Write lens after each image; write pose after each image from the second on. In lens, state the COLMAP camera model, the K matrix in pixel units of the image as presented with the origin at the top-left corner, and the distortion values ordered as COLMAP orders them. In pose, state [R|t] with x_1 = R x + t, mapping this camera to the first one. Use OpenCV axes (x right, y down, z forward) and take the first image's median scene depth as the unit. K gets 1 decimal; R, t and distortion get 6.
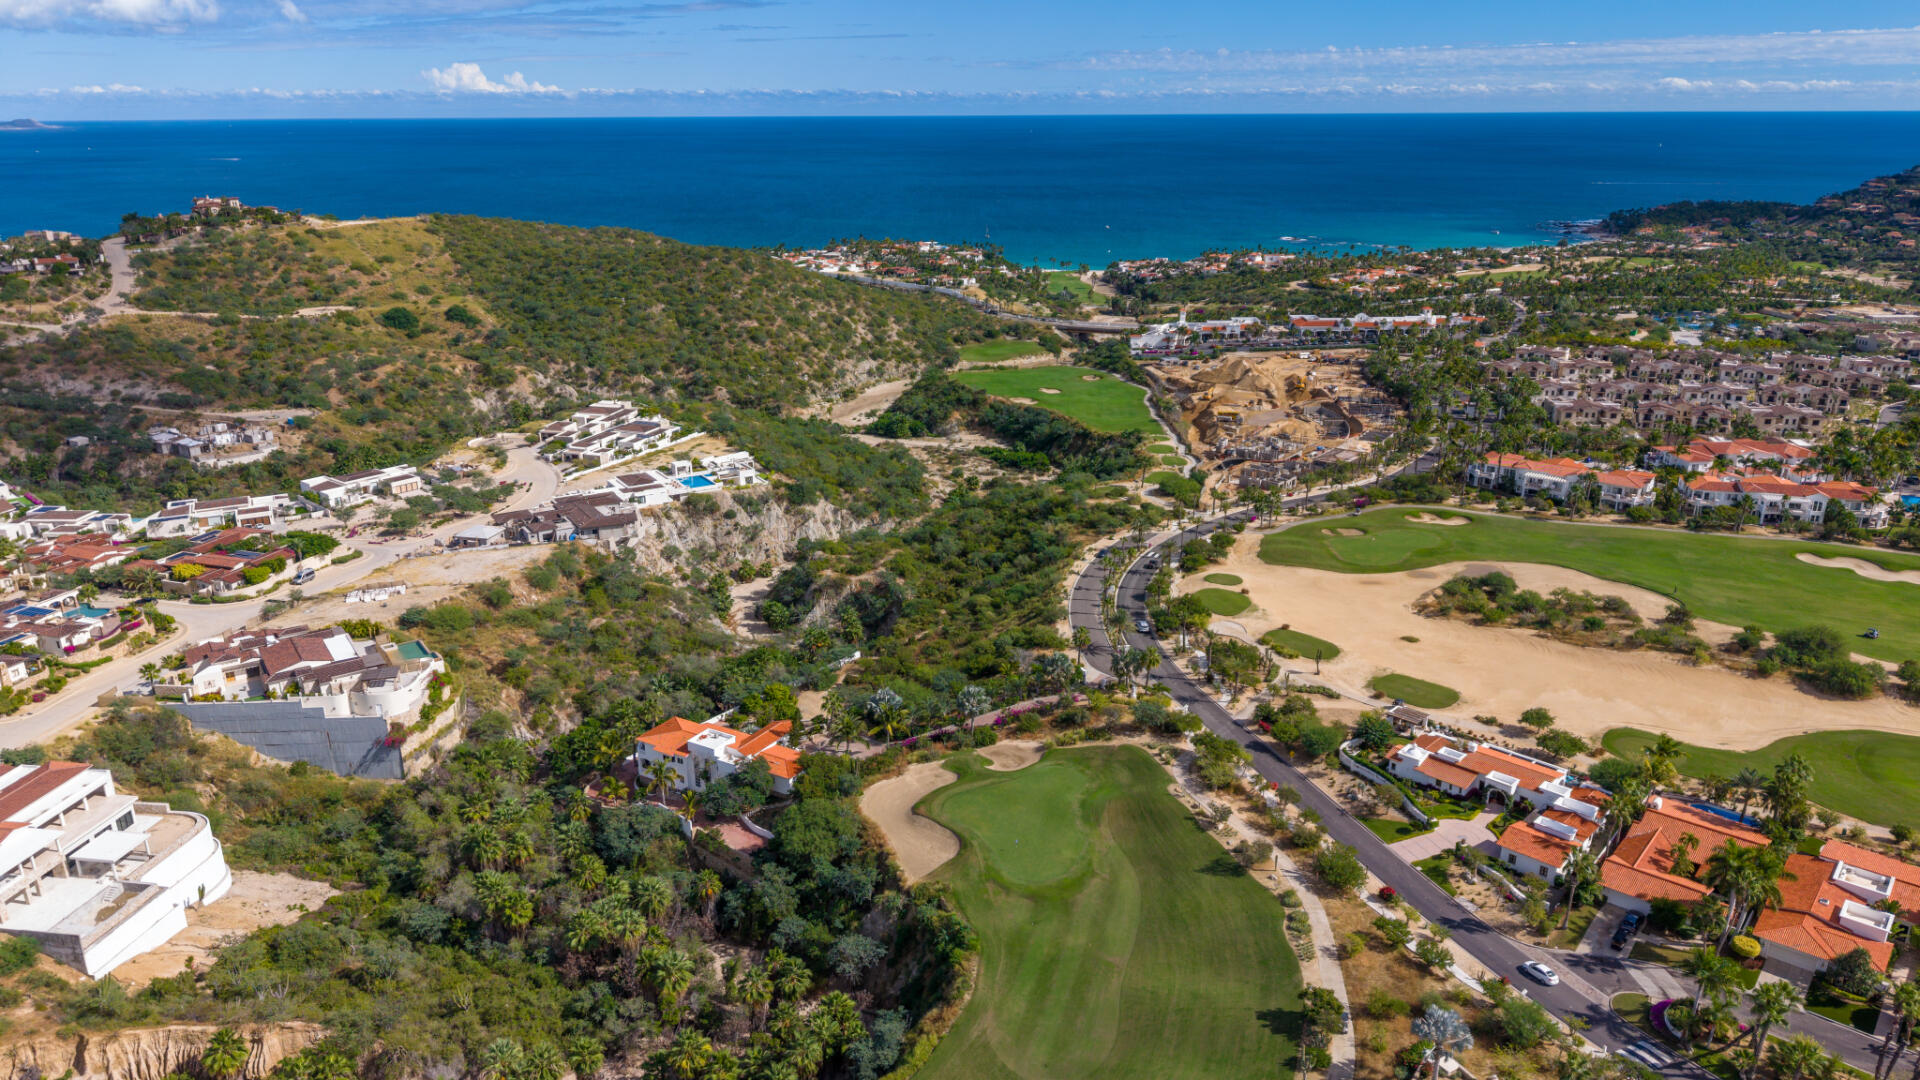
lens RADIAL K [[1244.1, 0, 963.4], [0, 1244.1, 594.6], [0, 0, 1]] dist [0.001108, -0.003439]
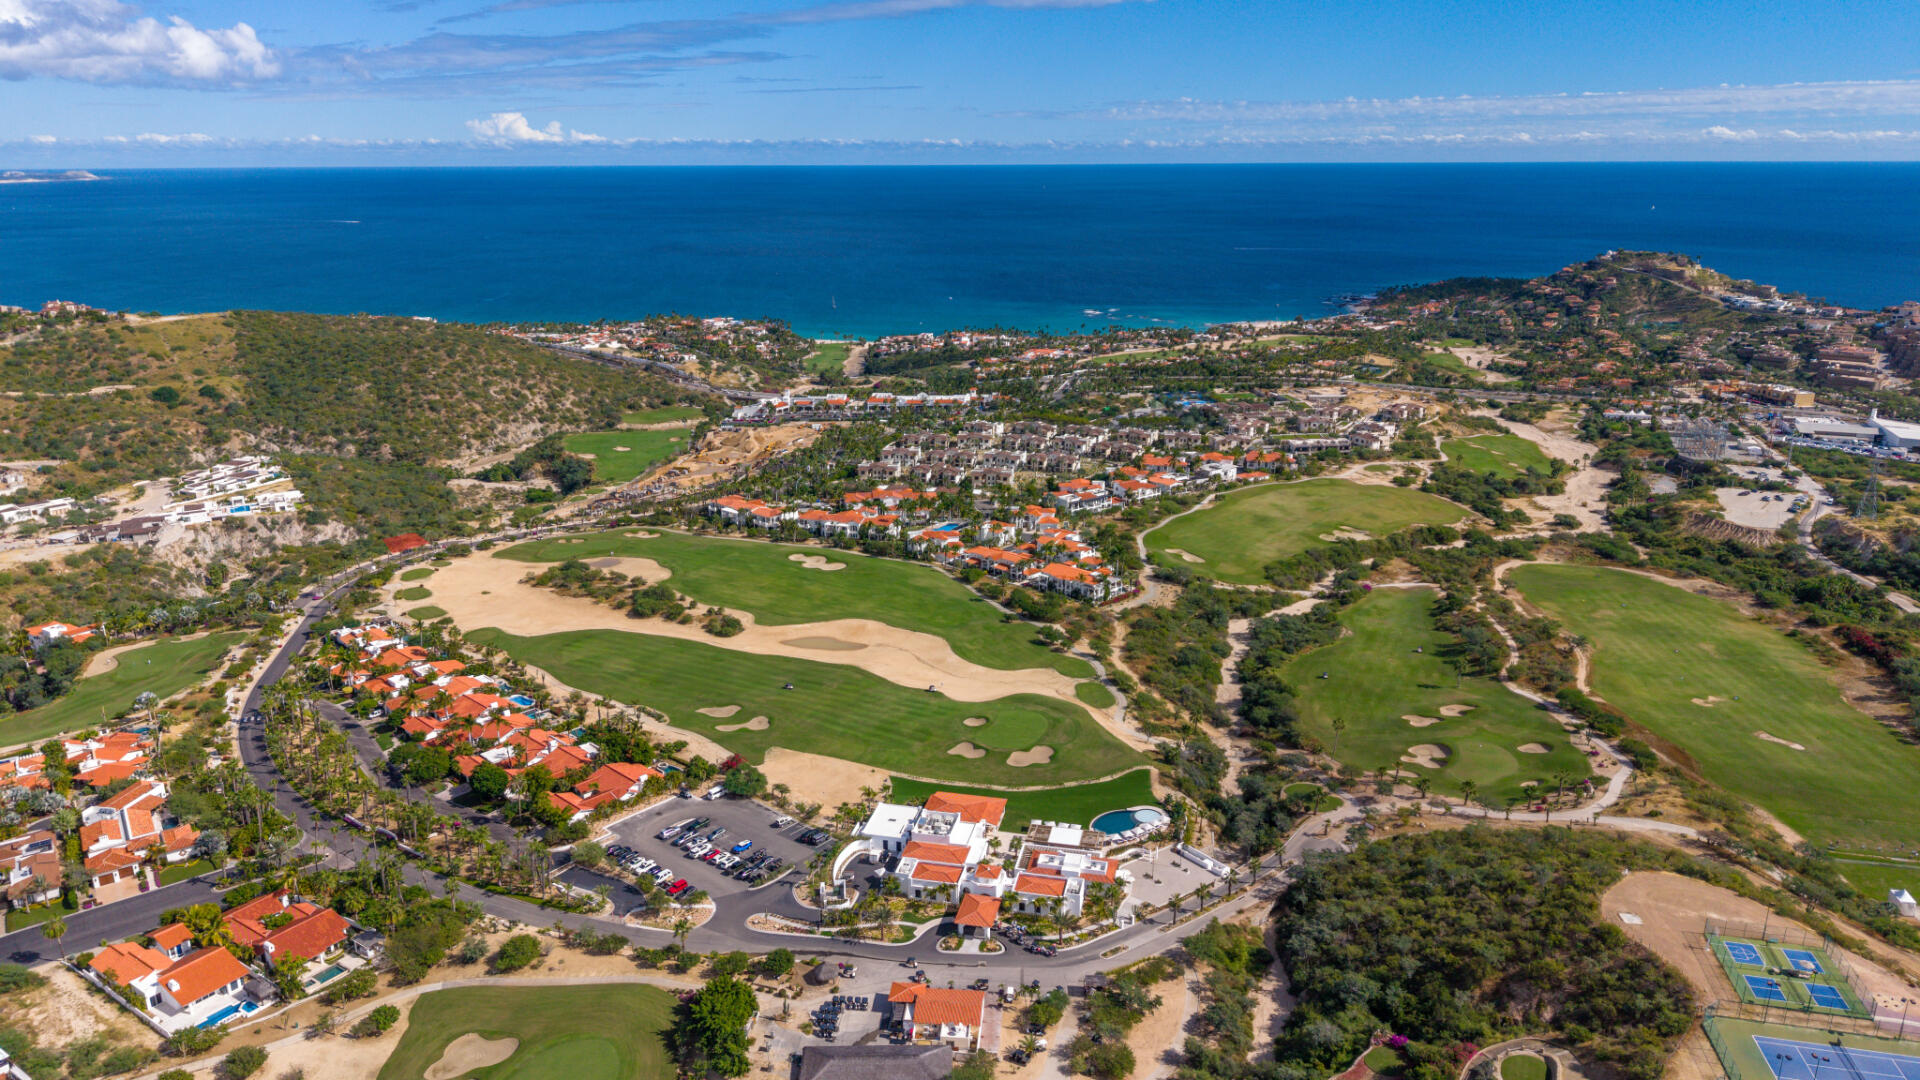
lens RADIAL K [[1275.7, 0, 957.9], [0, 1275.7, 576.0], [0, 0, 1]] dist [-0.010756, -0.000384]
pose [[0.999415, 0.007899, -0.033270, 0.503475], [-0.009632, 0.998587, -0.052252, 0.046824], [0.032810, 0.052542, 0.998080, -0.388748]]
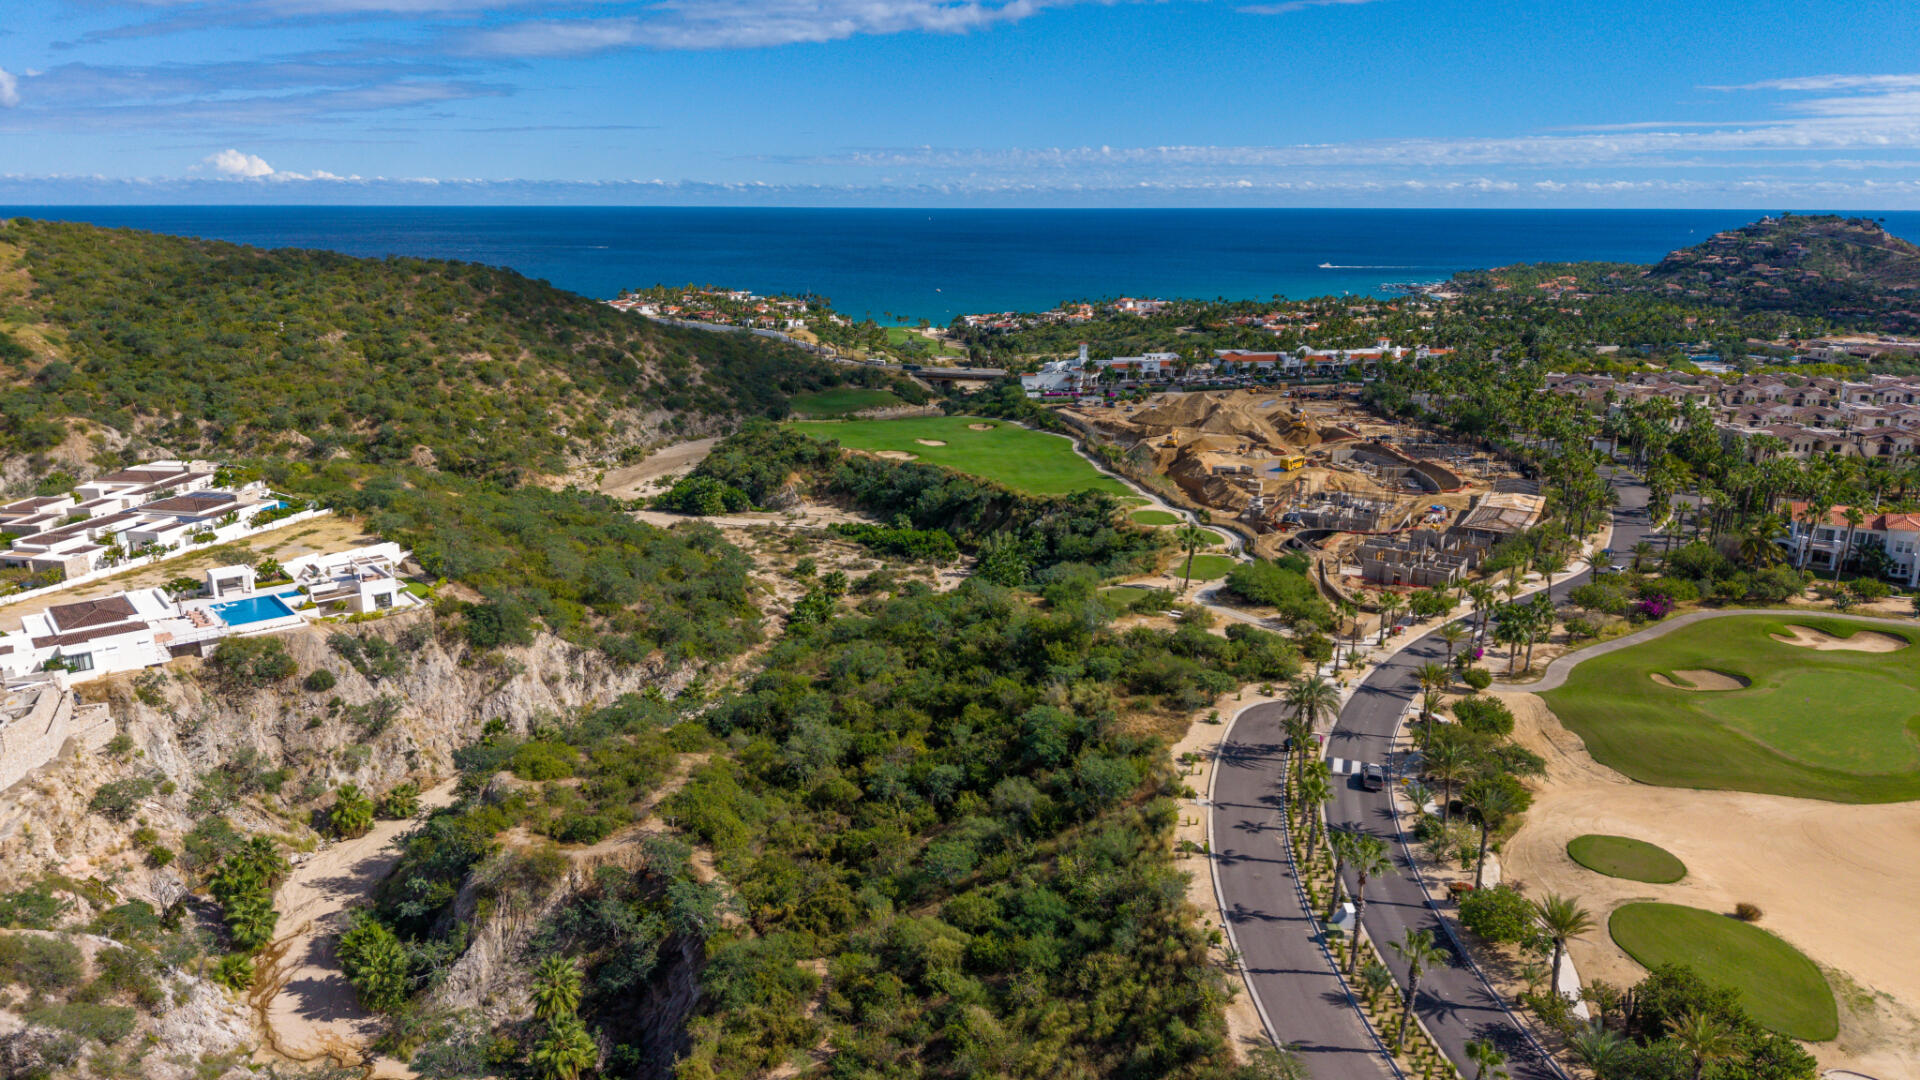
lens RADIAL K [[1275.7, 0, 957.9], [0, 1275.7, 576.0], [0, 0, 1]] dist [-0.010756, -0.000384]
pose [[0.990359, -0.034574, 0.134142, -0.012297], [0.045757, 0.995647, -0.081198, -0.035487], [-0.130751, 0.086553, 0.987630, 0.333440]]
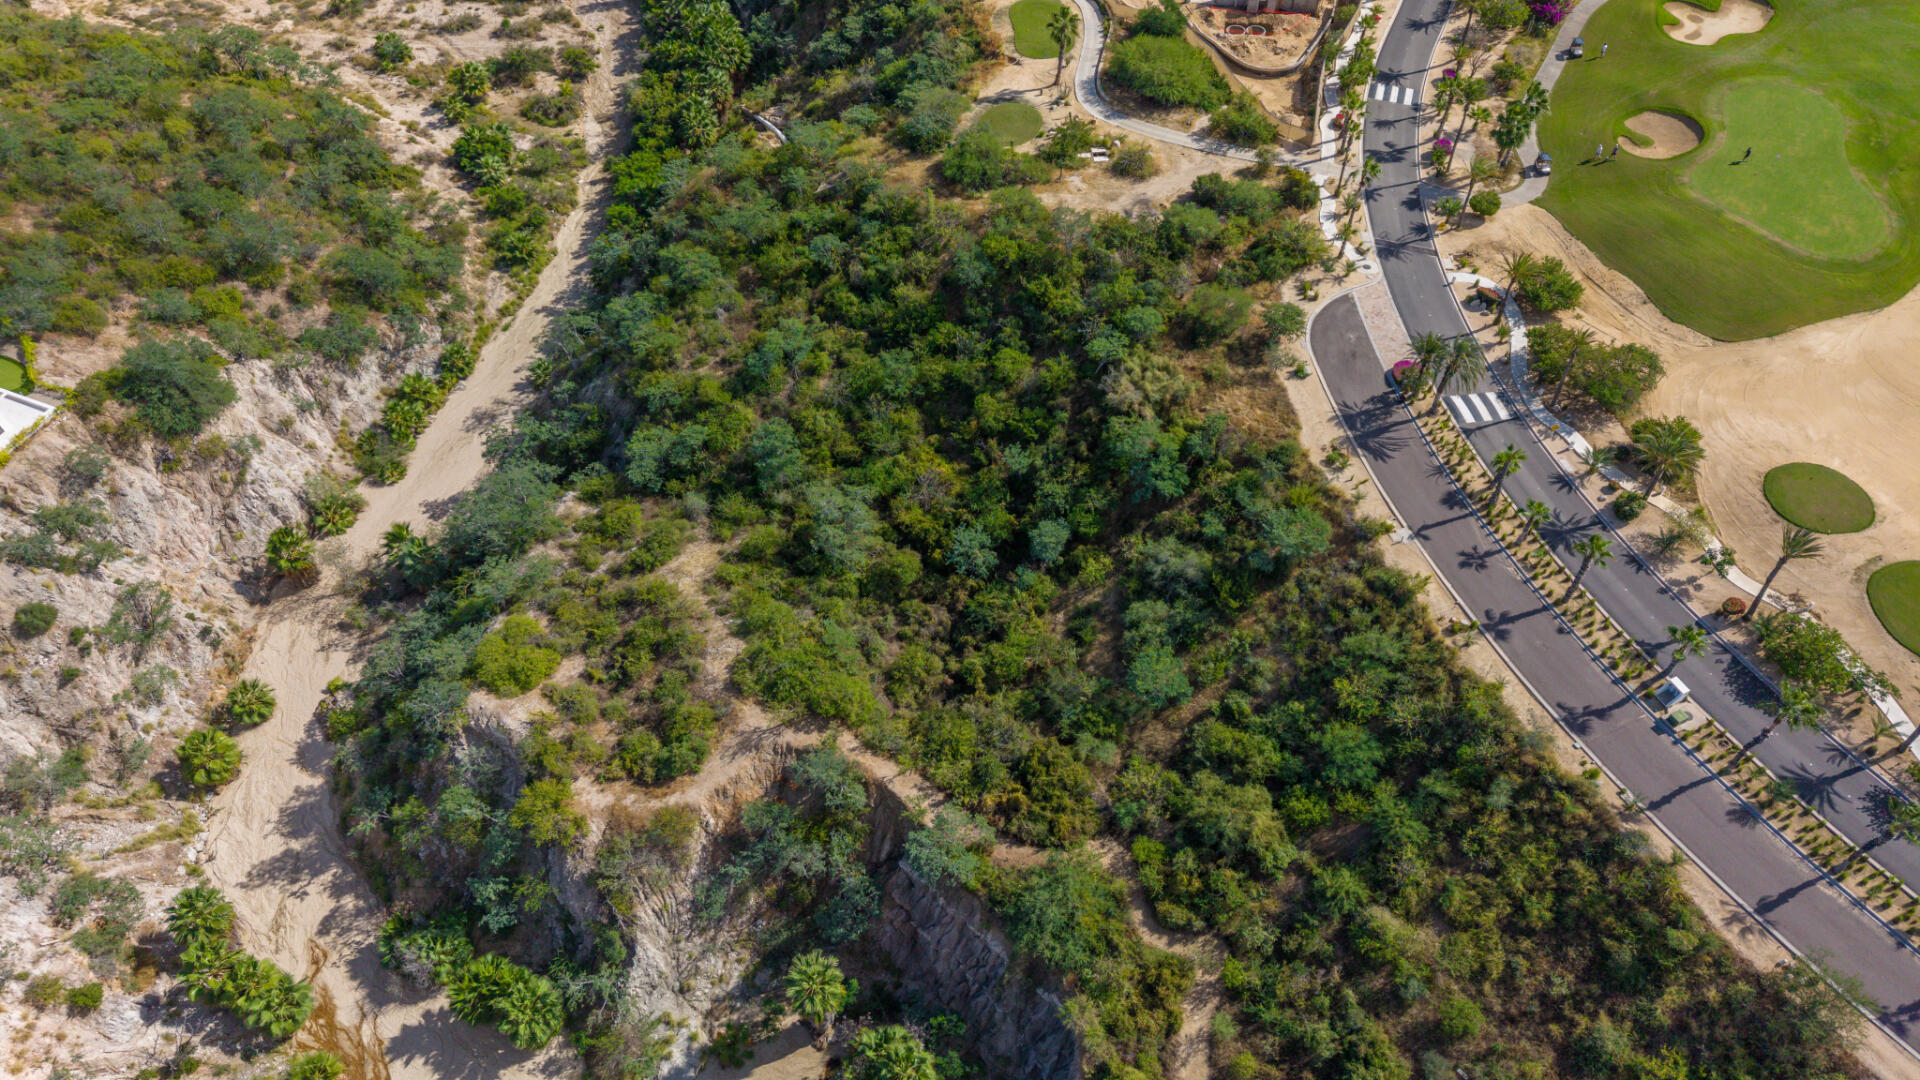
lens RADIAL K [[1244.1, 0, 963.4], [0, 1244.1, 594.6], [0, 0, 1]] dist [0.001108, -0.003439]
pose [[0.818232, -0.460463, 0.344194, -0.067401], [0.217285, 0.802009, 0.556389, -0.123107], [-0.532243, -0.380467, 0.756282, 0.425732]]
